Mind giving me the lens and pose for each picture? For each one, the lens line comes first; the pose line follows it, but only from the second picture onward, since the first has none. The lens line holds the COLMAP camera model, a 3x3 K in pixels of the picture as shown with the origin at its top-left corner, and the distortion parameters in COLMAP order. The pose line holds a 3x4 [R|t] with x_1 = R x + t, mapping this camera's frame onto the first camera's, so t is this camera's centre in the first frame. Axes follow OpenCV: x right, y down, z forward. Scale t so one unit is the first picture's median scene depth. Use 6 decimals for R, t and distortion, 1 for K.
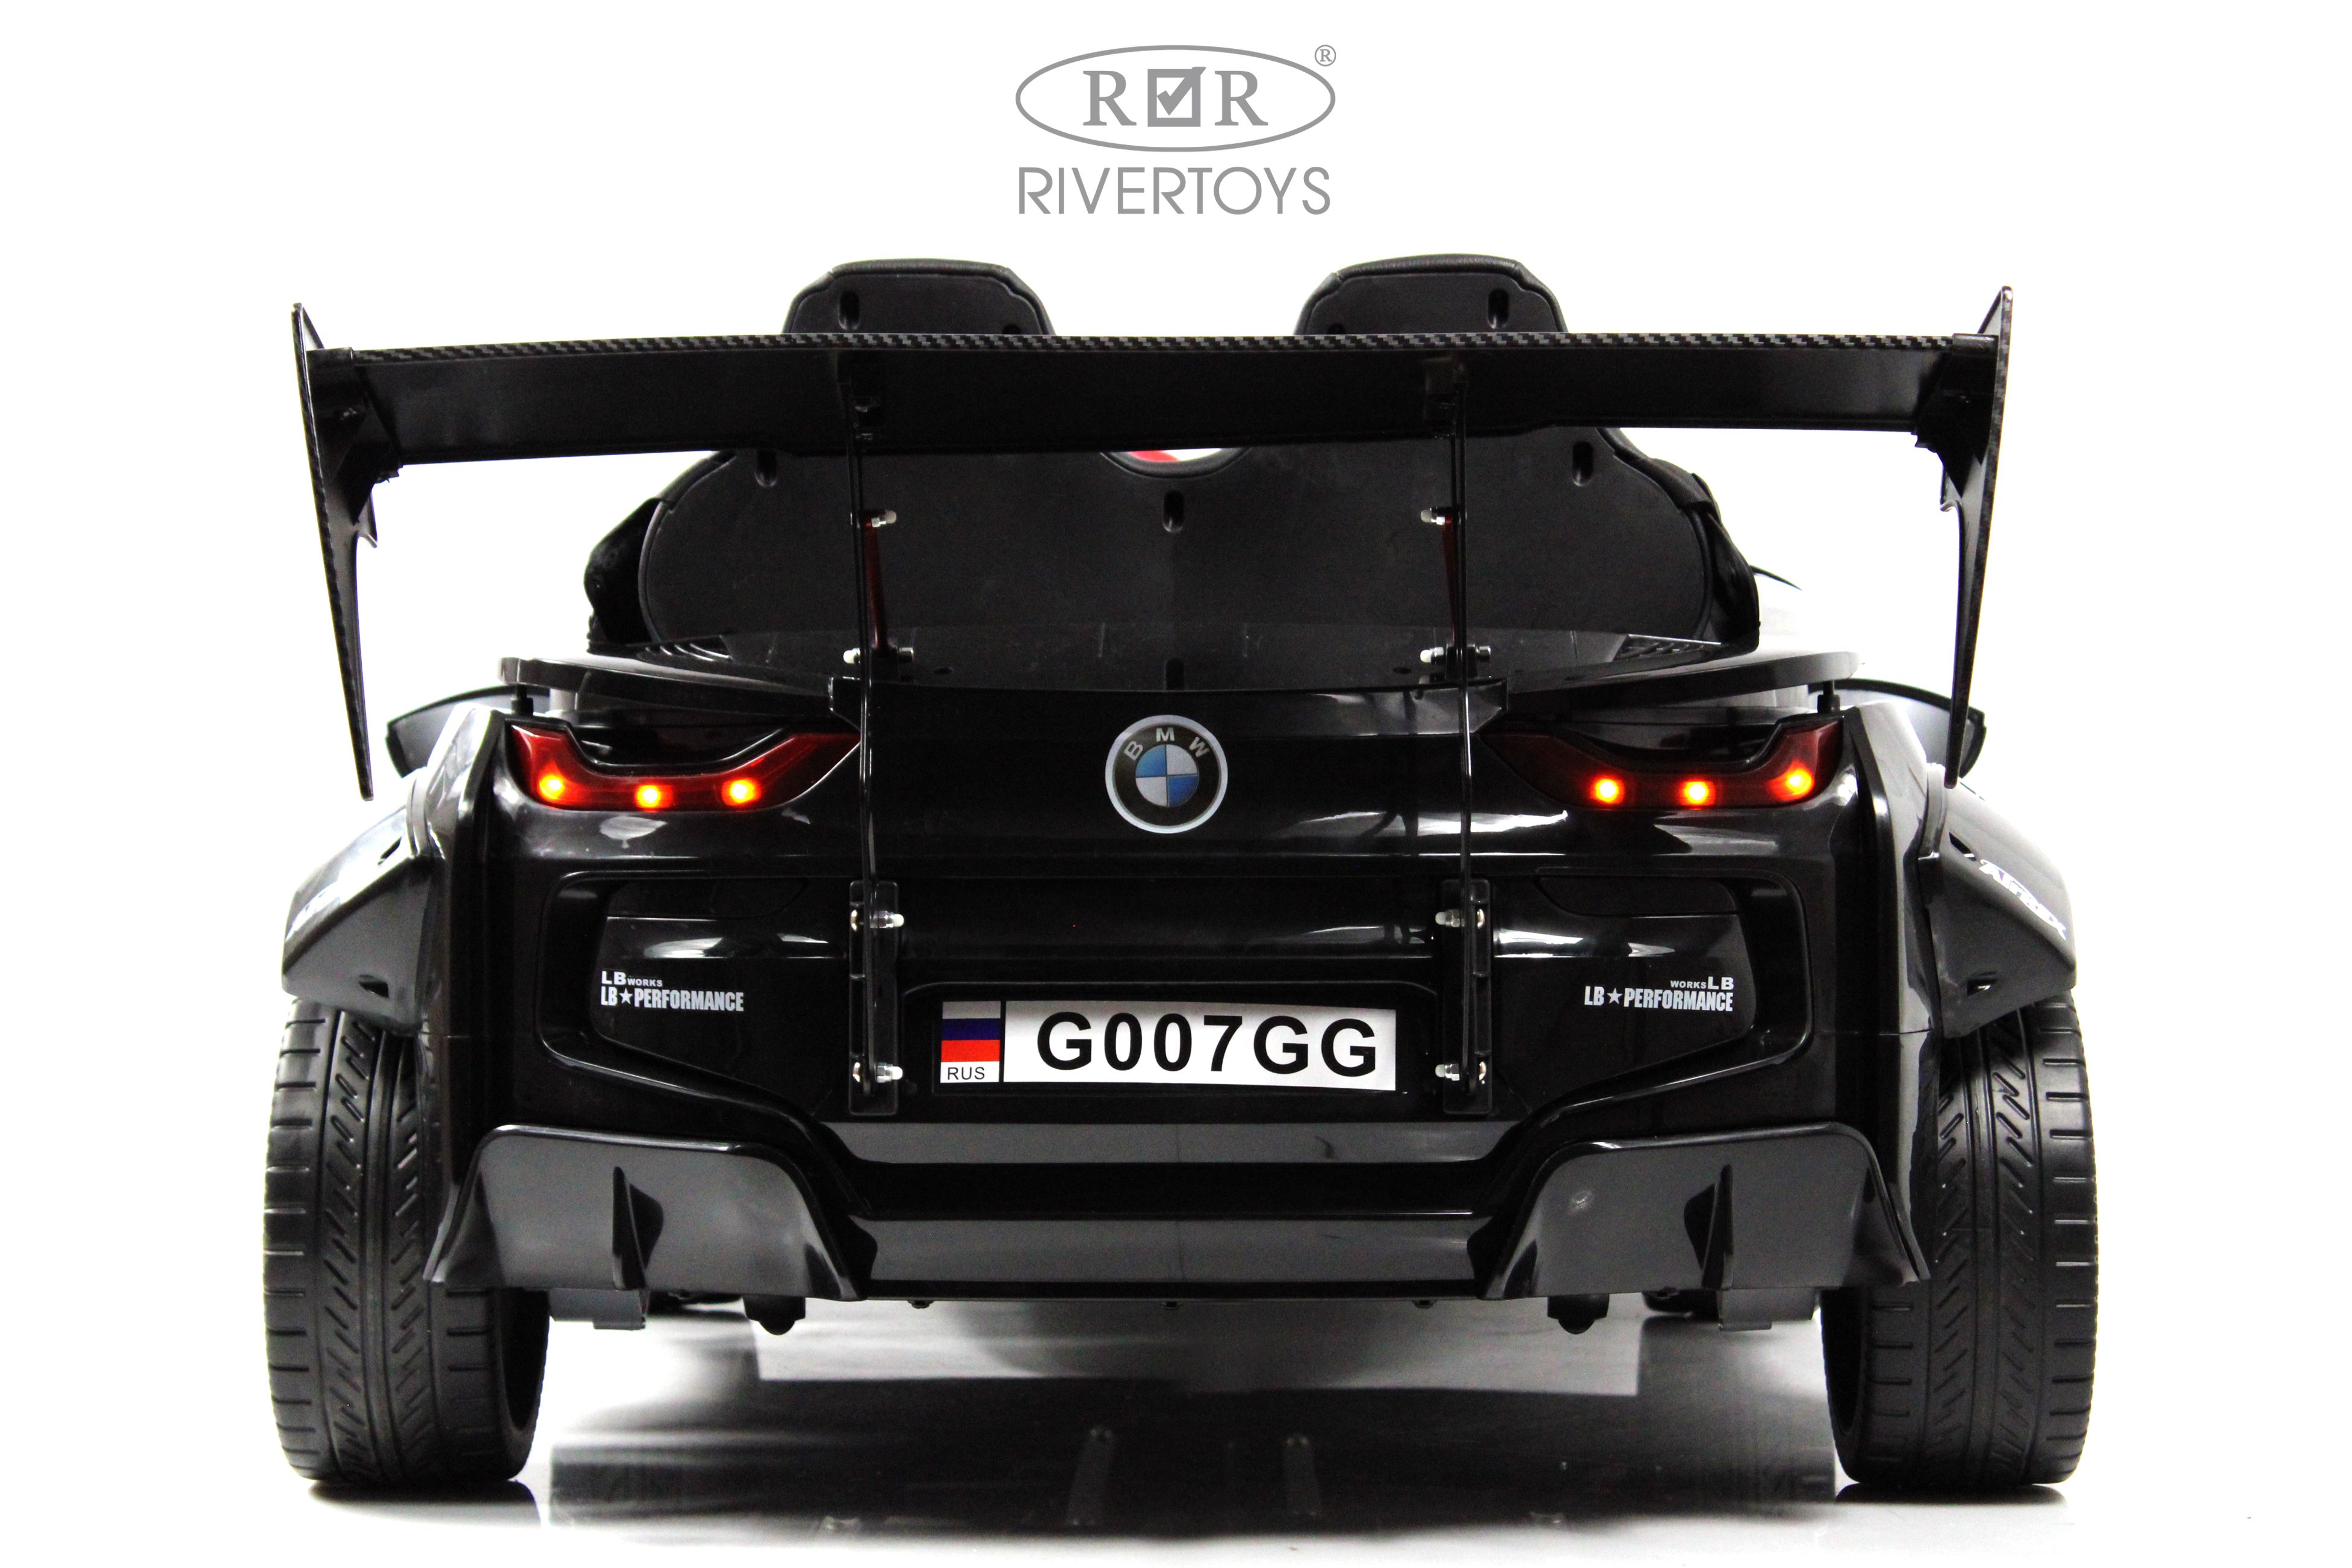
lens RADIAL K [[5550.6, 0, 1183.3], [0, 5550.6, 779.7], [0, 0, 1]] dist [0.080471, 0.000000]
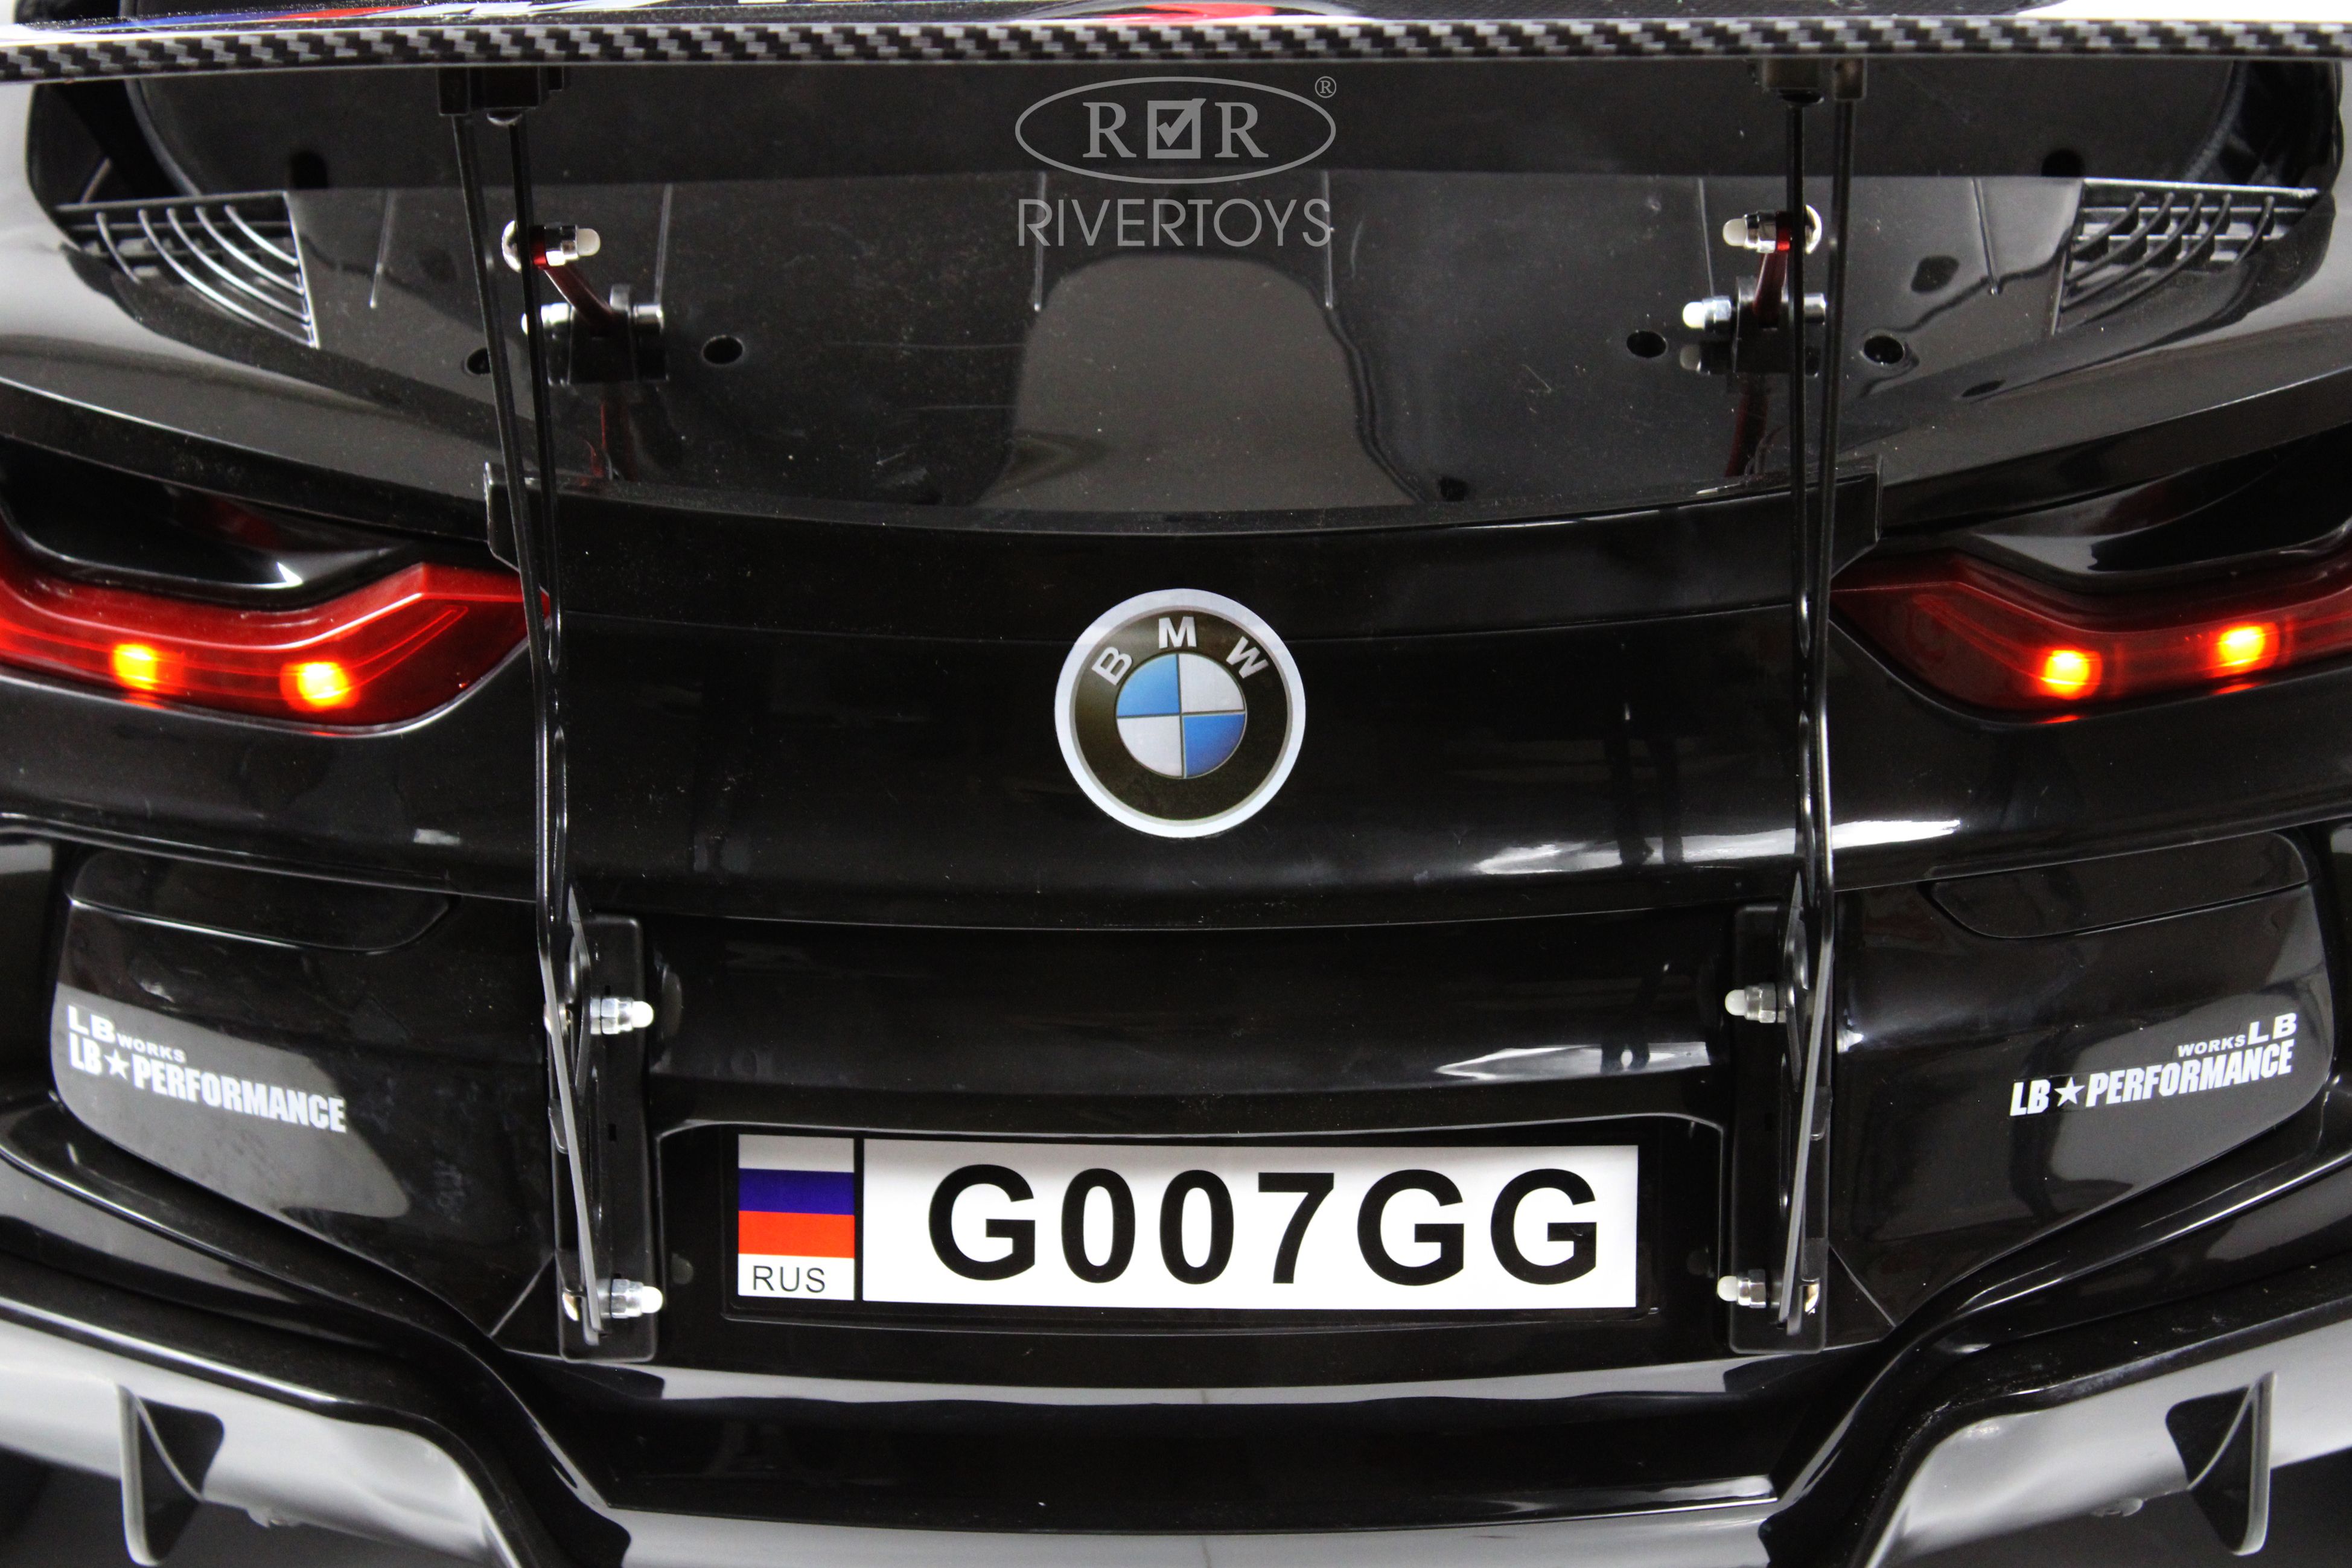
lens RADIAL K [[5551.0, 0, 1160.2], [0, 5551.0, 772.2], [0, 0, 1]] dist [0.080471, 0.000000]
pose [[0.999946, -0.009441, 0.004228, -0.006880], [0.007002, 0.918609, 0.395107, -0.188628], [-0.007614, -0.395056, 0.918626, 0.548930]]
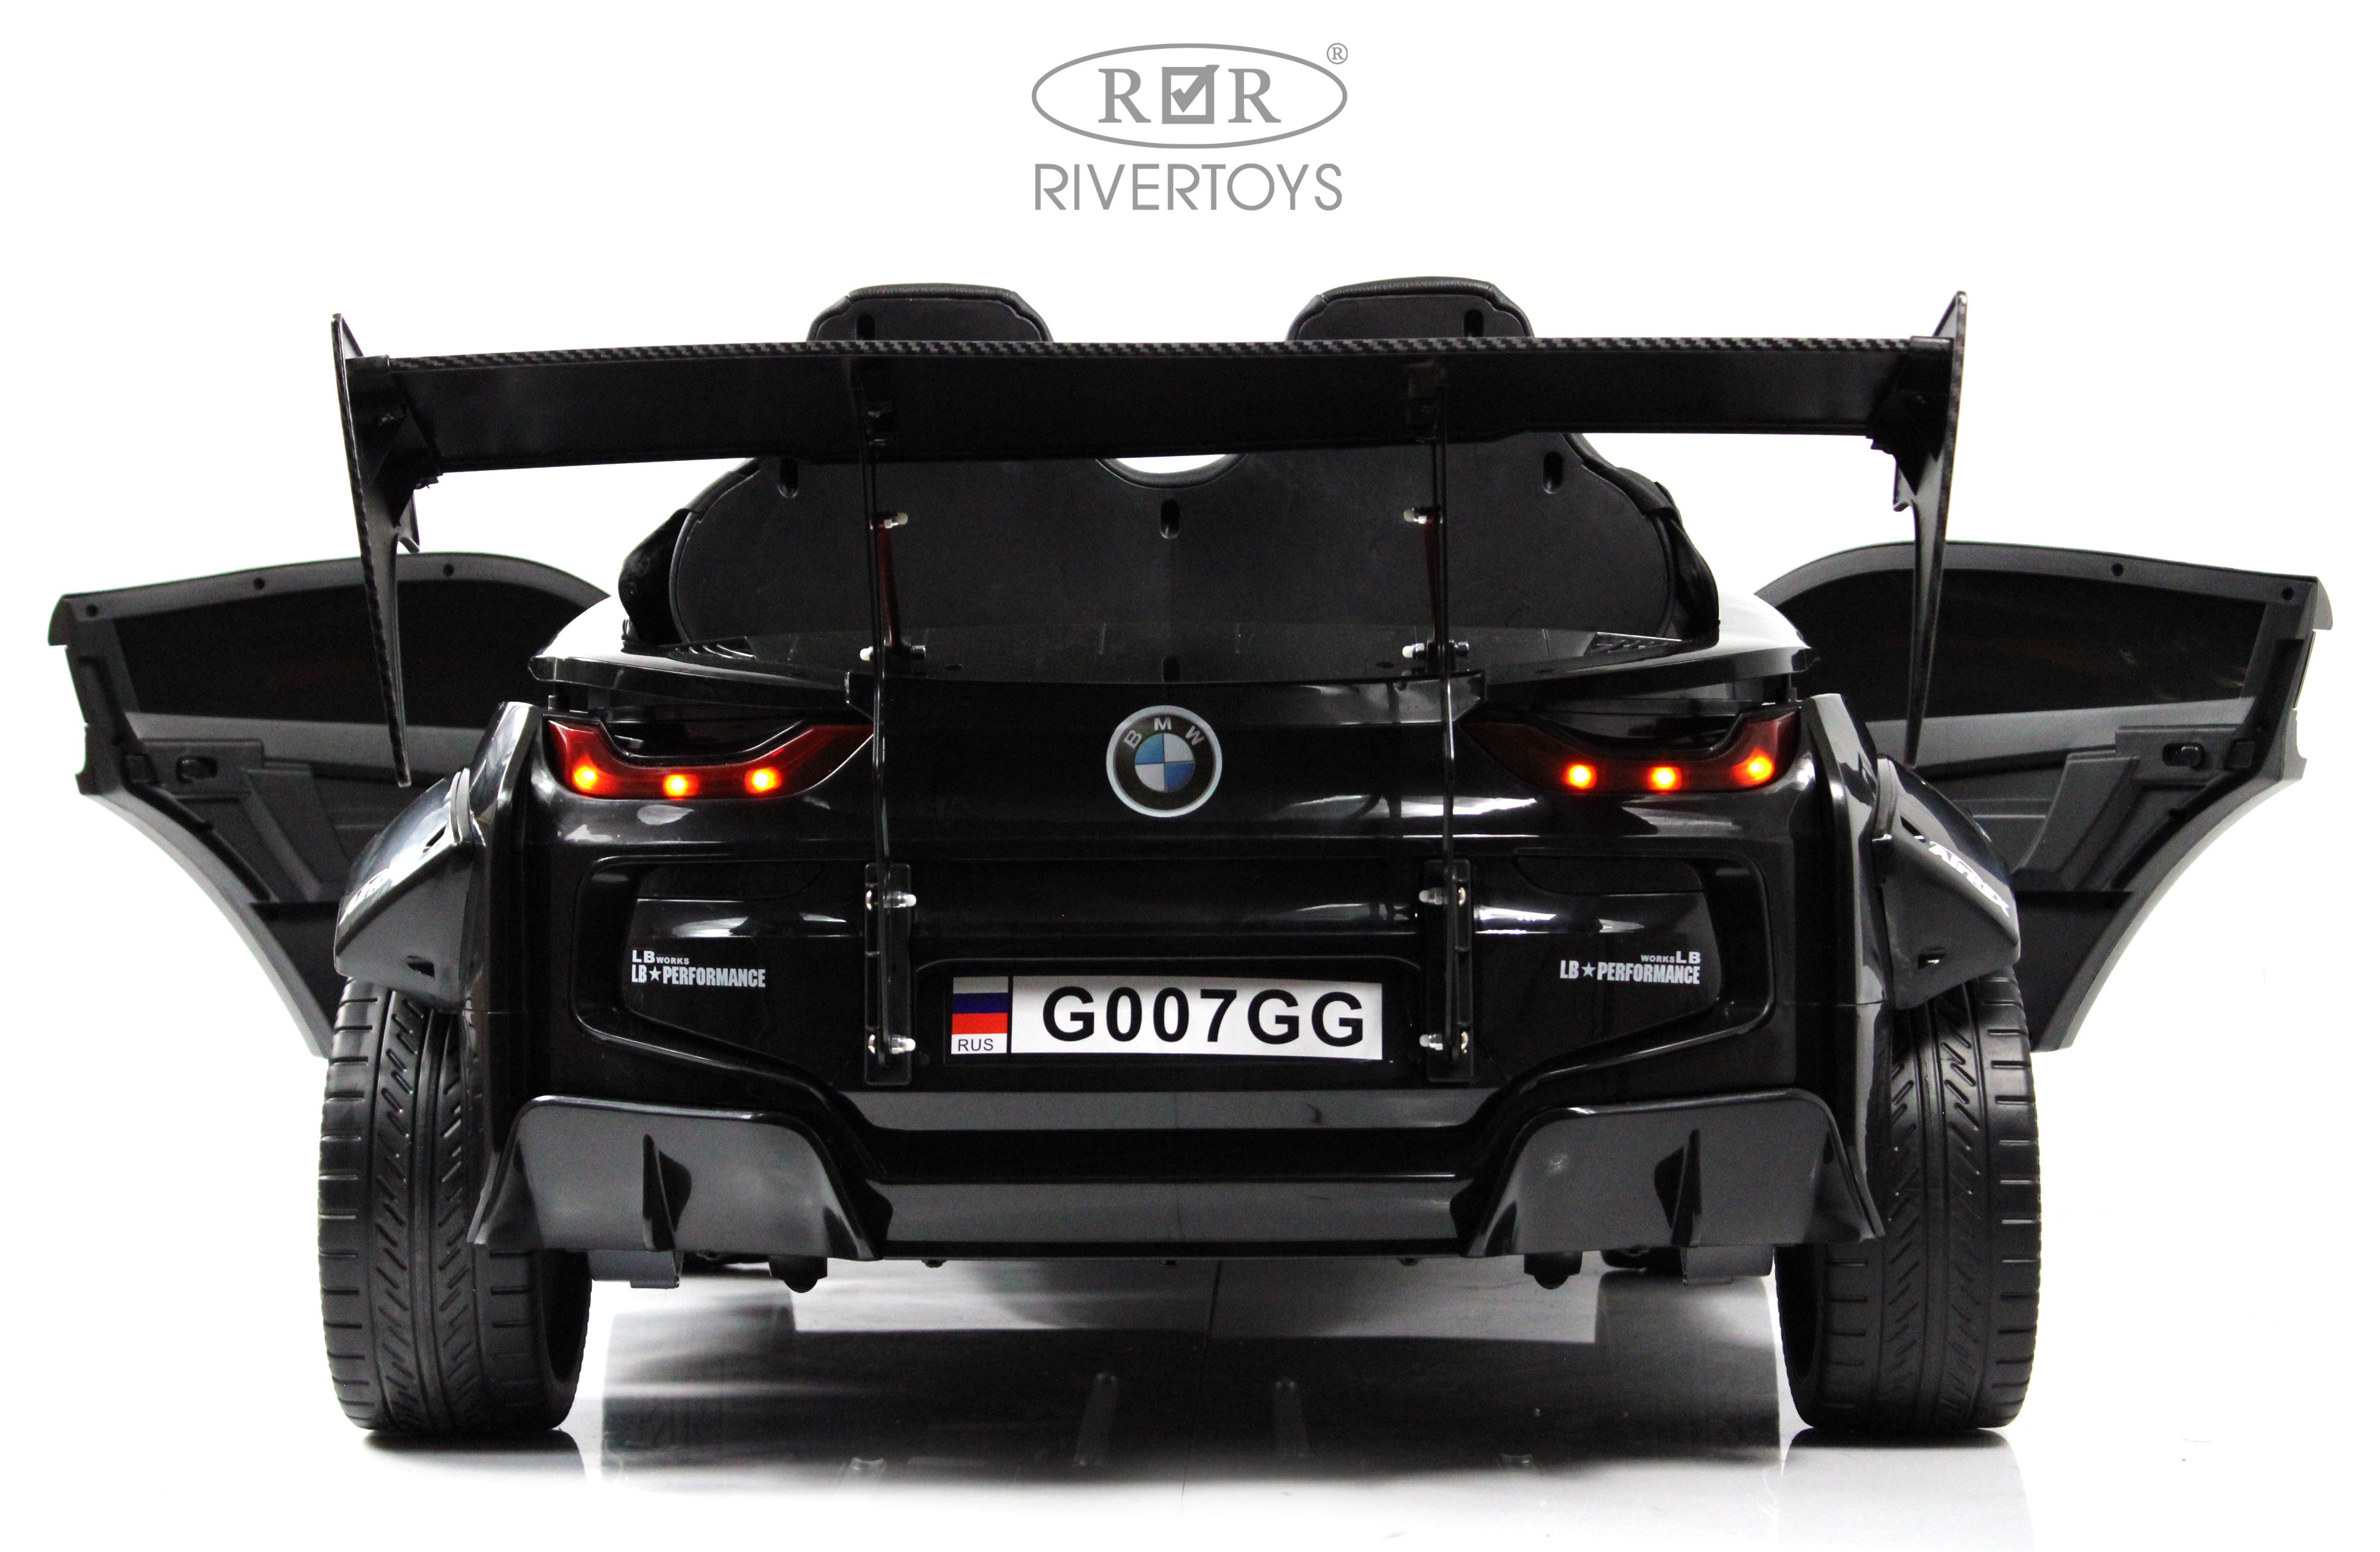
lens RADIAL K [[4707.5, 0, 1154.6], [0, 4707.5, 767.3], [0, 0, 1]] dist [0.051344, 0.000000]
pose [[0.999980, -0.004025, -0.004884, -0.000444], [0.003975, 0.999941, -0.010135, 0.009220], [0.004925, 0.010115, 0.999937, 0.102834]]
